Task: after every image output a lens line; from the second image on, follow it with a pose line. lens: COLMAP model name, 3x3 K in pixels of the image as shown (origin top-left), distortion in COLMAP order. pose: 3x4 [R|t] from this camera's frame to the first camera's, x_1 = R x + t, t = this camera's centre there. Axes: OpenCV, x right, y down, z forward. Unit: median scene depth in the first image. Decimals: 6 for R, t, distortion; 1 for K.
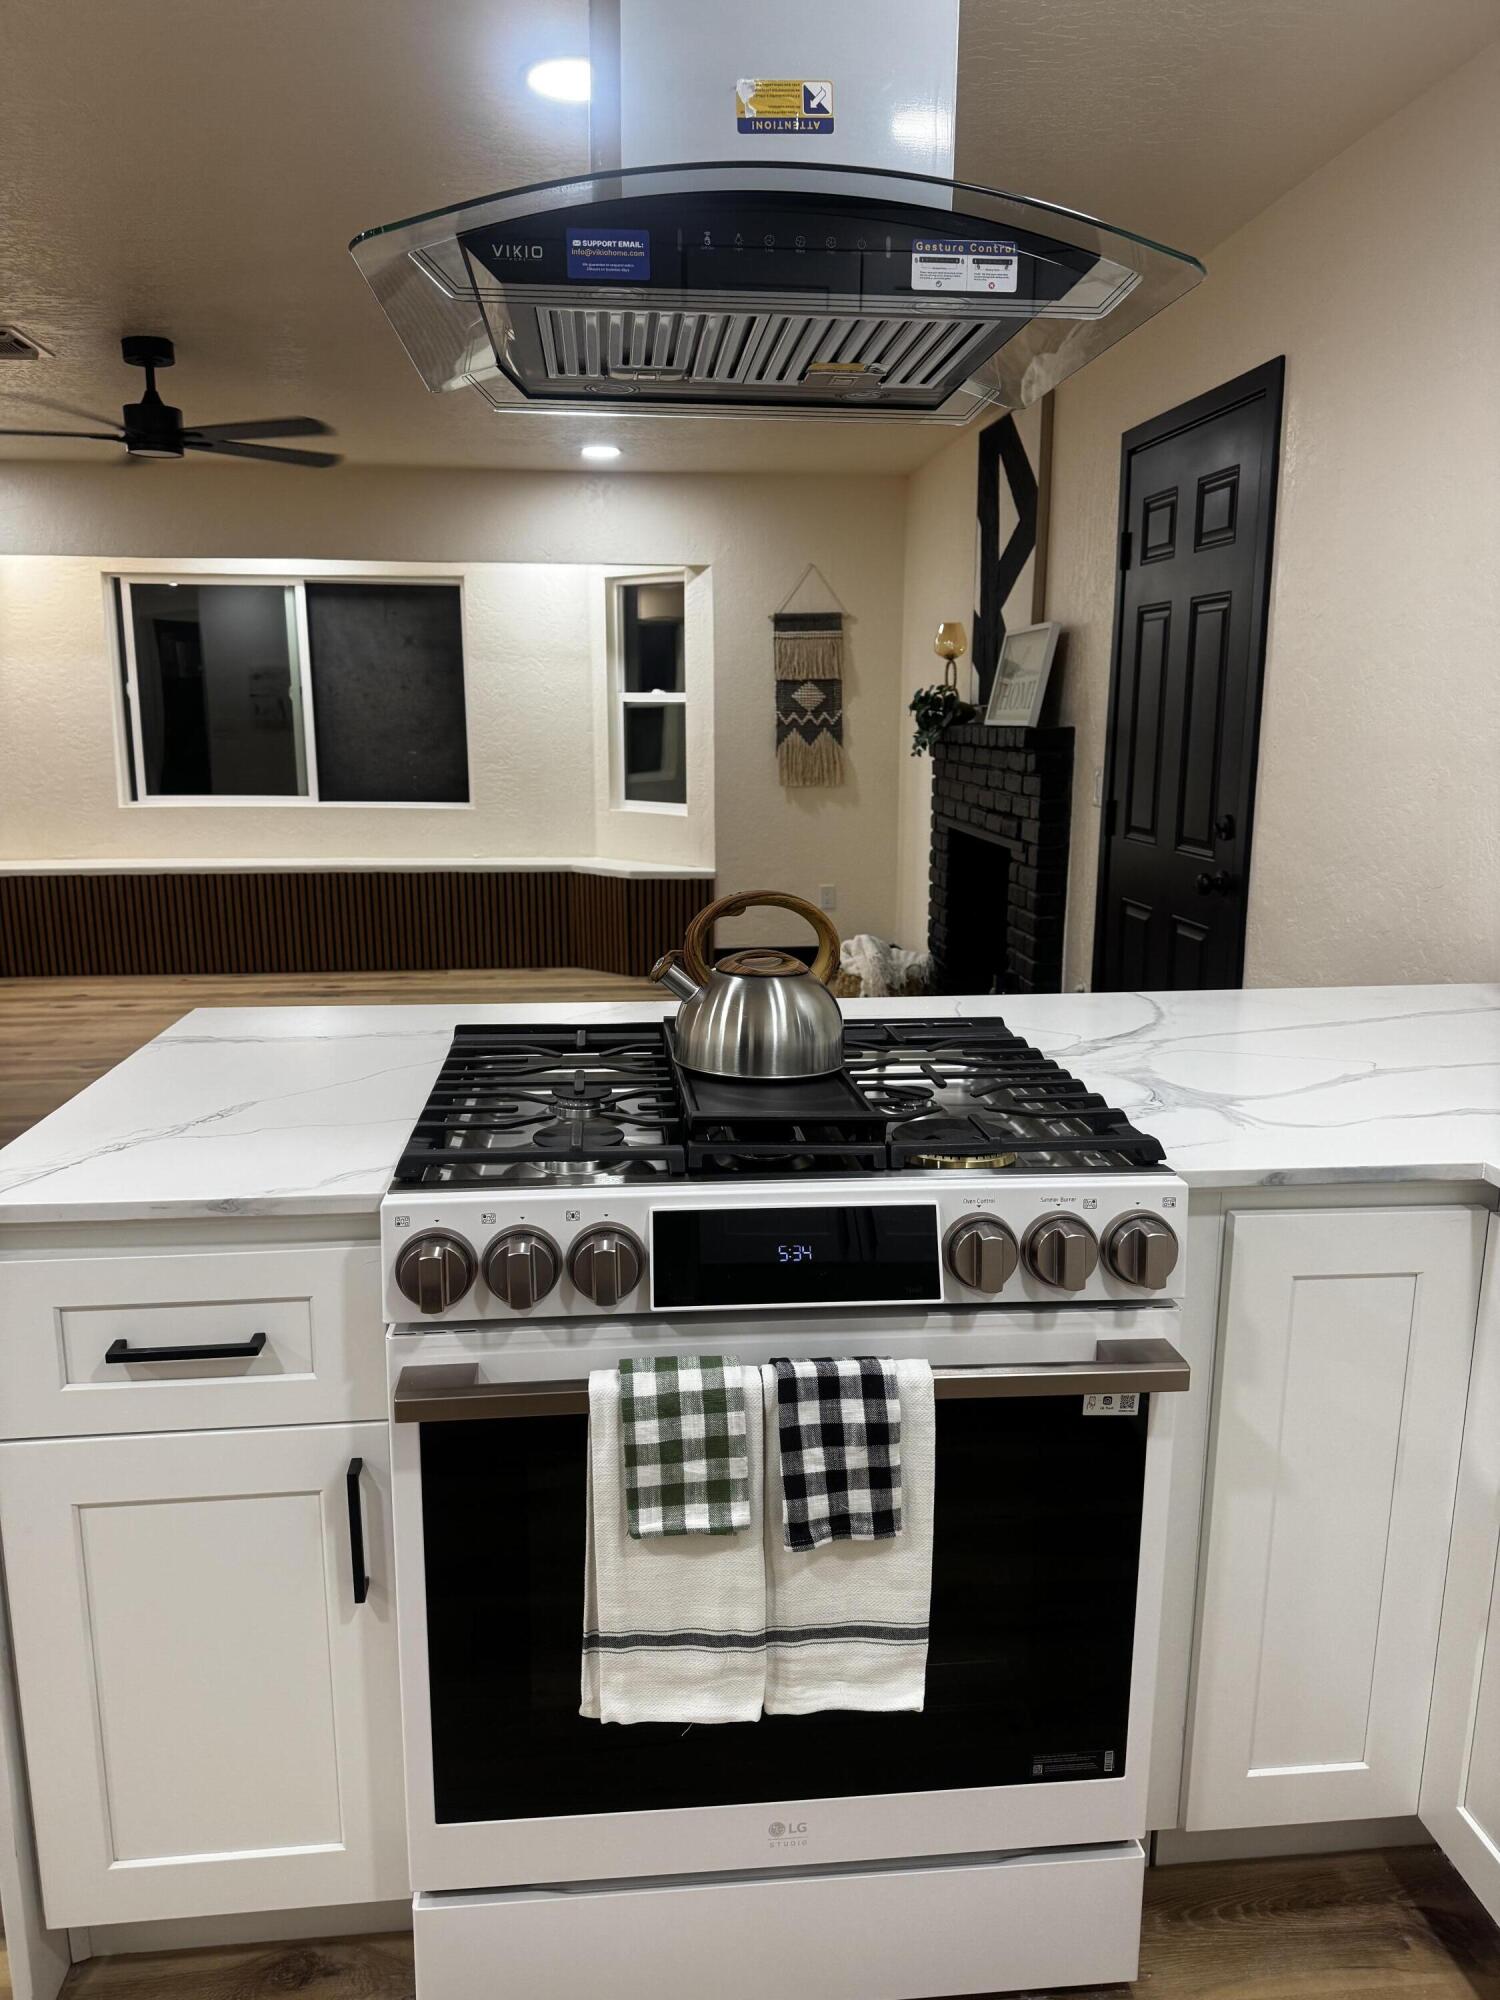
lens RADIAL K [[1392.1, 0, 740.0], [0, 1392.1, 997.7], [0, 0, 1]] dist [0.140779, -0.218715]
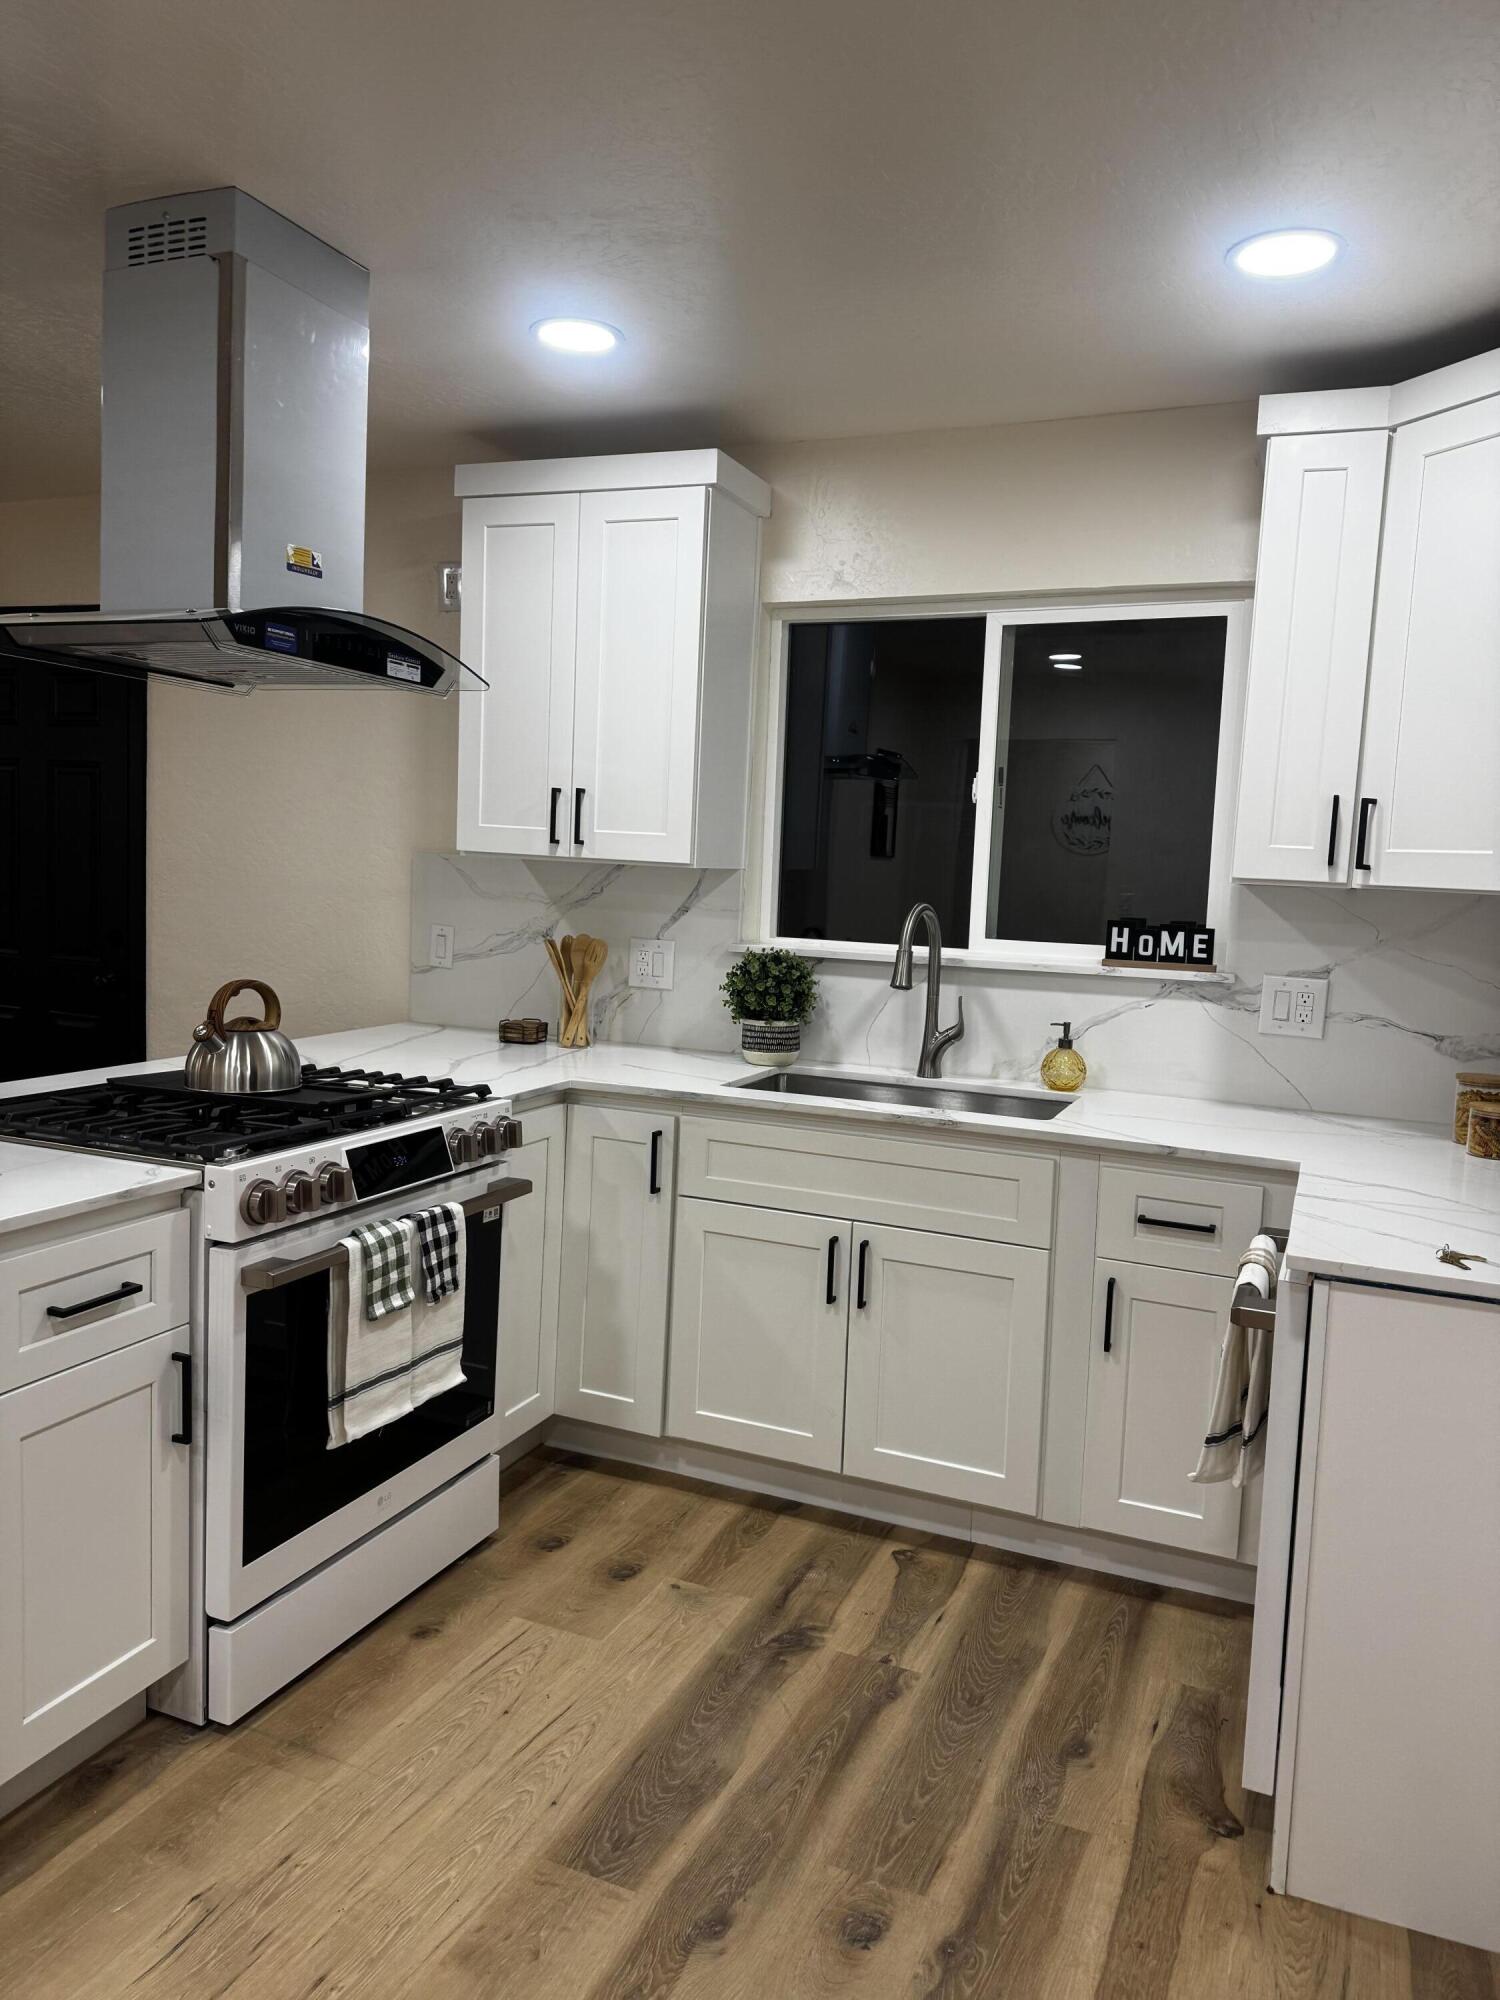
lens RADIAL K [[1401.8, 0, 749.7], [0, 1401.8, 980.6], [0, 0, 1]] dist [0.135898, -0.204060]
pose [[0.476901, -0.056395, 0.877146, -1.341186], [0.133944, 0.990947, -0.009113, 0.021491], [-0.868691, 0.121834, 0.480138, -0.346446]]
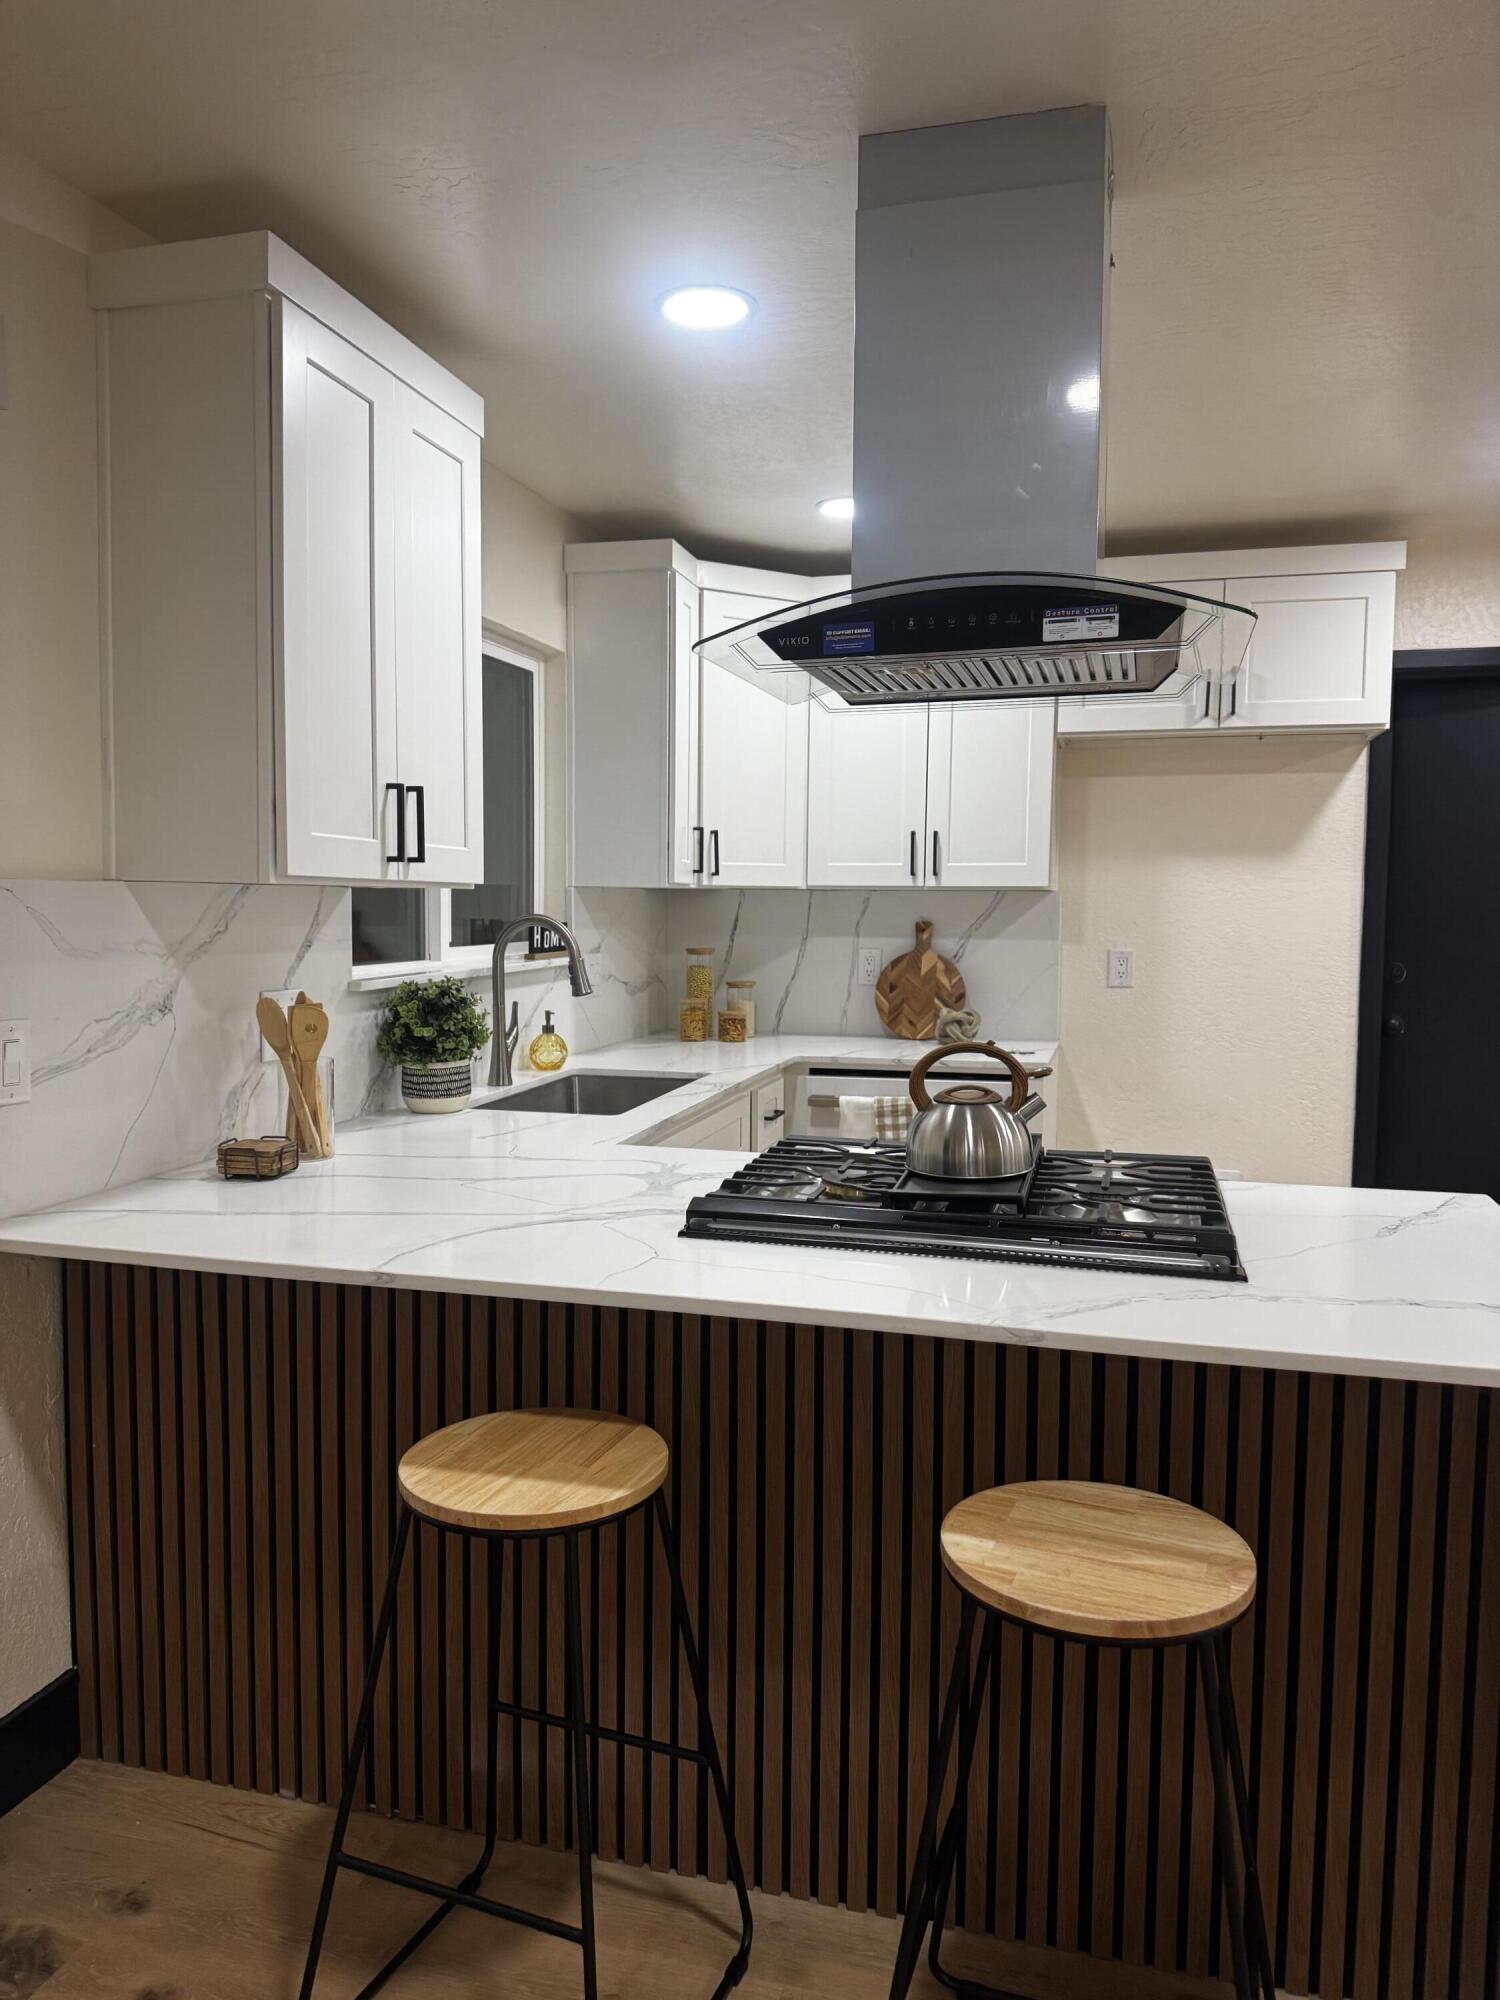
lens RADIAL K [[1392.1, 0, 740.0], [0, 1392.1, 997.7], [0, 0, 1]] dist [0.140779, -0.218715]
pose [[-0.933240, -0.033500, 0.357689, -0.308428], [0.063765, 0.964388, 0.256690, -0.569706], [-0.353550, 0.262361, -0.897869, 2.703090]]
